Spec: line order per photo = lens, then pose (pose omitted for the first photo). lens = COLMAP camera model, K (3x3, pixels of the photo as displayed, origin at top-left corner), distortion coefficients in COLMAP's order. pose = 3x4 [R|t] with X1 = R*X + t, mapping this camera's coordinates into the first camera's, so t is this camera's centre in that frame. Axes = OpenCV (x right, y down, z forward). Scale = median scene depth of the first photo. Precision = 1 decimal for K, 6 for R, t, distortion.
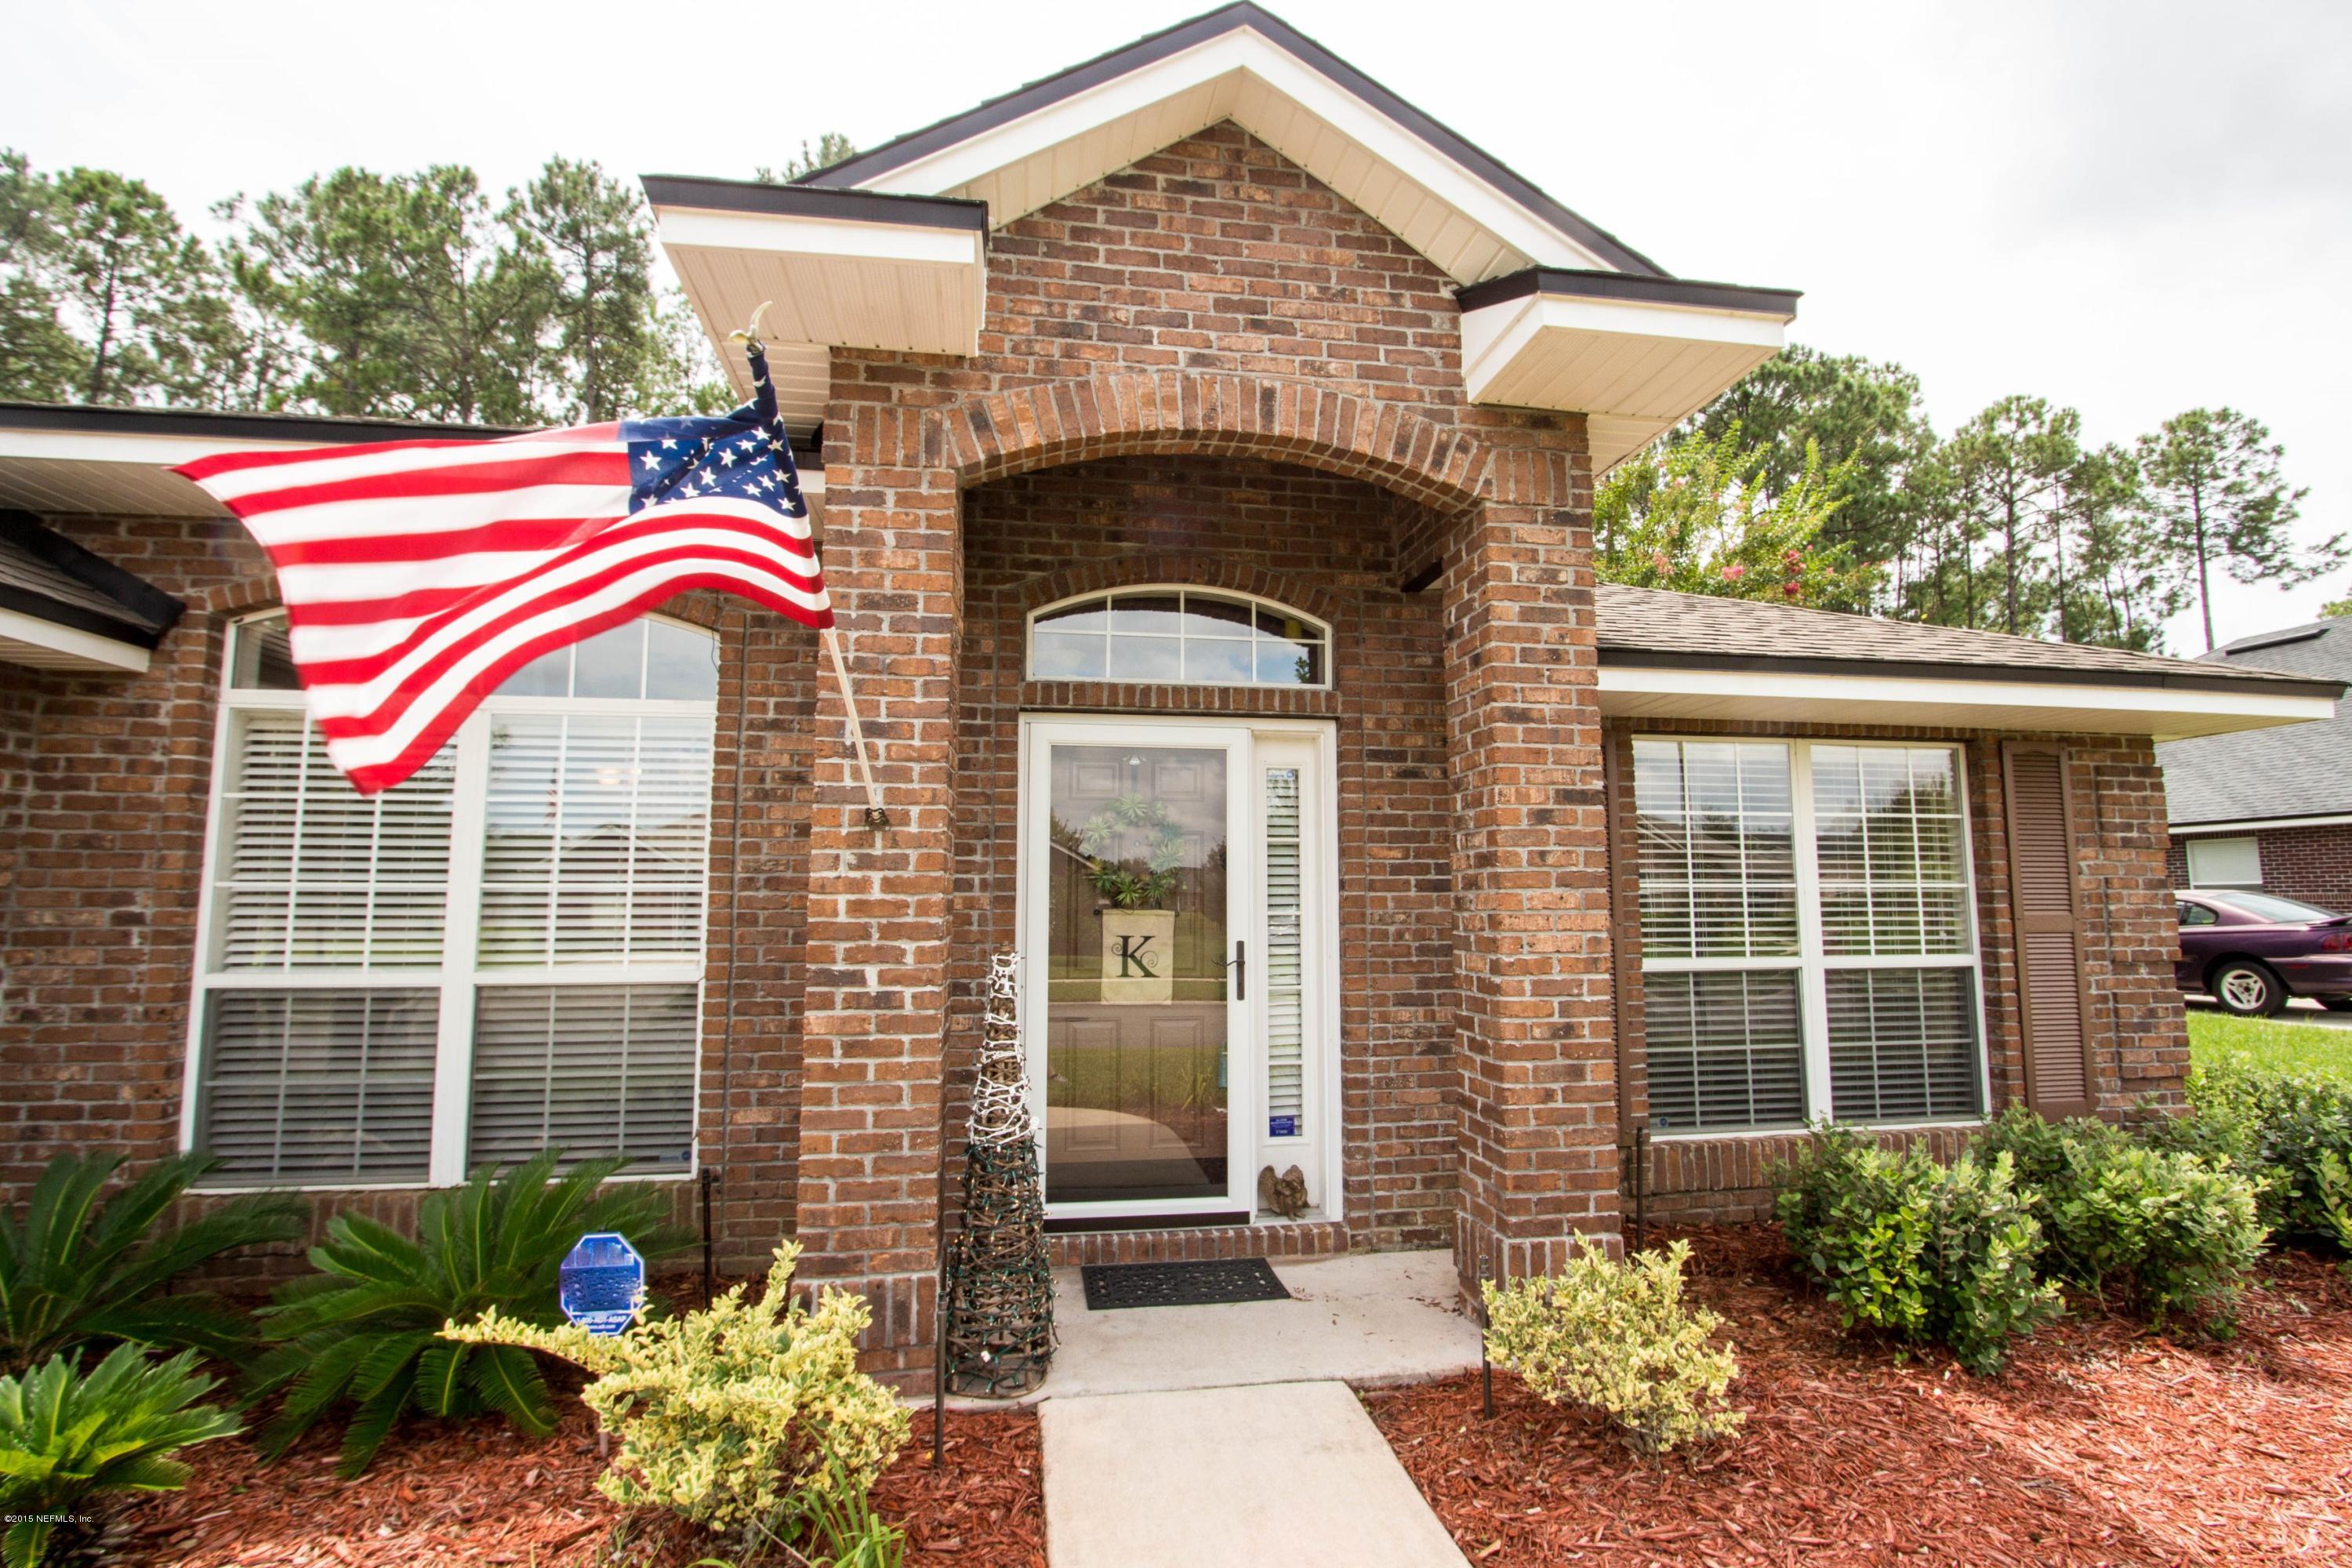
lens RADIAL K [[1082.1, 0, 1176.0], [0, 1082.1, 784.0], [0, 0, 1]] dist [-0.033394, 0.000985]
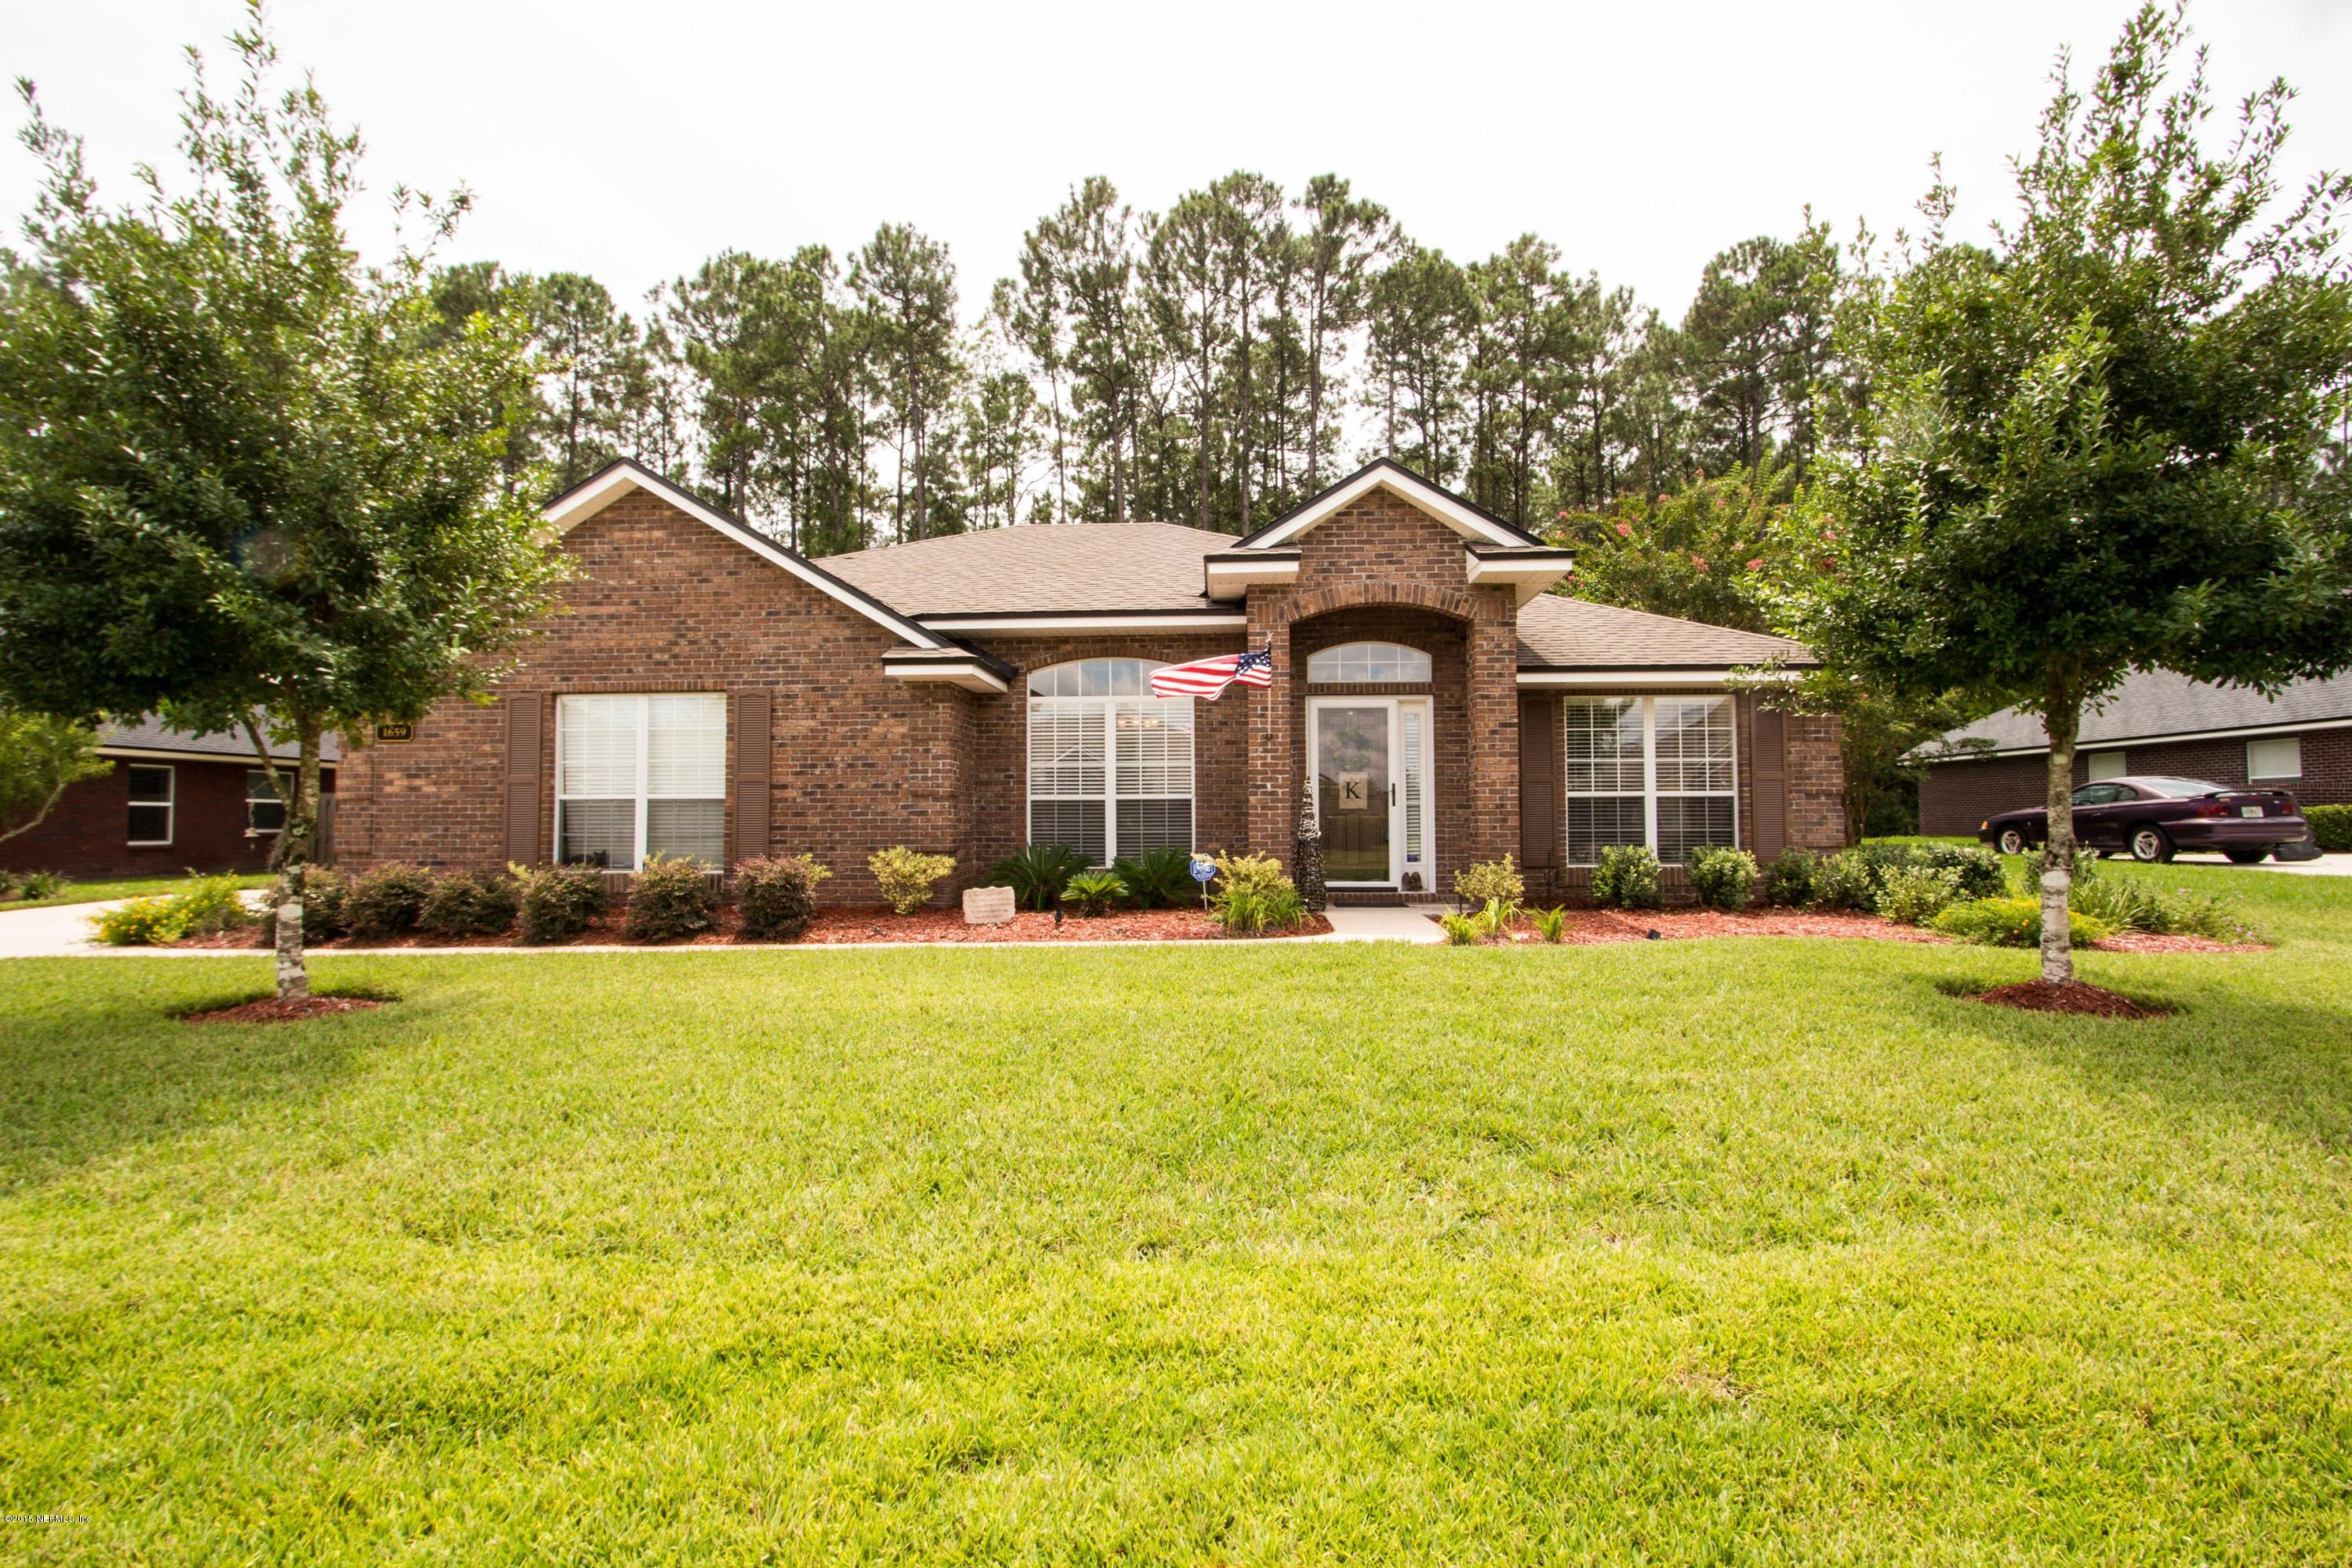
lens RADIAL K [[1082.1, 0, 1176.0], [0, 1082.1, 784.0], [0, 0, 1]] dist [-0.033394, 0.000985]
pose [[0.978115, -0.011229, -0.207763, 0.078142], [0.025786, 0.997387, 0.067490, -0.034283], [0.206462, -0.071371, 0.975848, -1.425233]]
